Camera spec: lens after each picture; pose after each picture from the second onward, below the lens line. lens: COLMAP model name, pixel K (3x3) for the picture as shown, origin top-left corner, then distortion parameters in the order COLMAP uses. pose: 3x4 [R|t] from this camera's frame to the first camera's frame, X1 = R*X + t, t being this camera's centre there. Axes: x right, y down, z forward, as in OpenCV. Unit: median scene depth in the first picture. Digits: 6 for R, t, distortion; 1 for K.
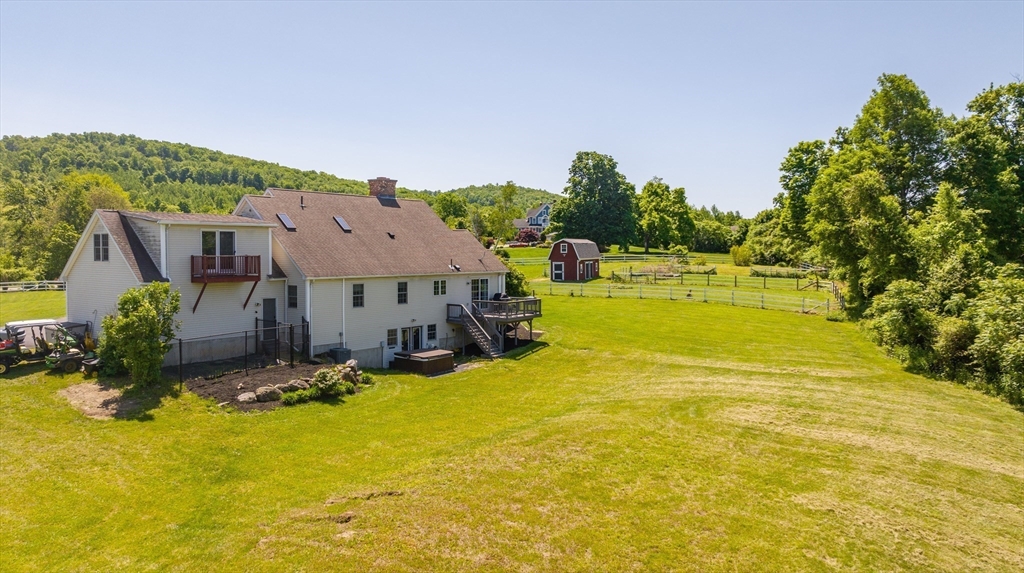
lens RADIAL K [[737.8, 0, 512.0], [0, 737.8, 286.5], [0, 0, 1]] dist [-0.016466, -0.000546]
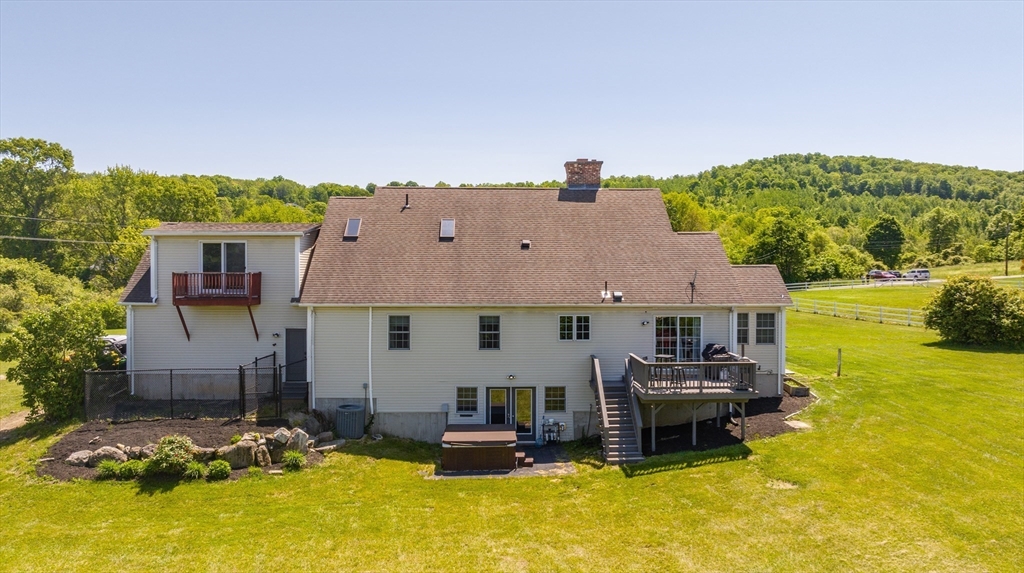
lens RADIAL K [[737.8, 0, 512.0], [0, 737.8, 286.5], [0, 0, 1]] dist [-0.016466, -0.000546]
pose [[0.624204, 0.023021, -0.780922, 0.313649], [-0.039625, 0.999212, -0.002217, -0.026613], [0.780256, 0.032328, 0.624624, 0.523996]]
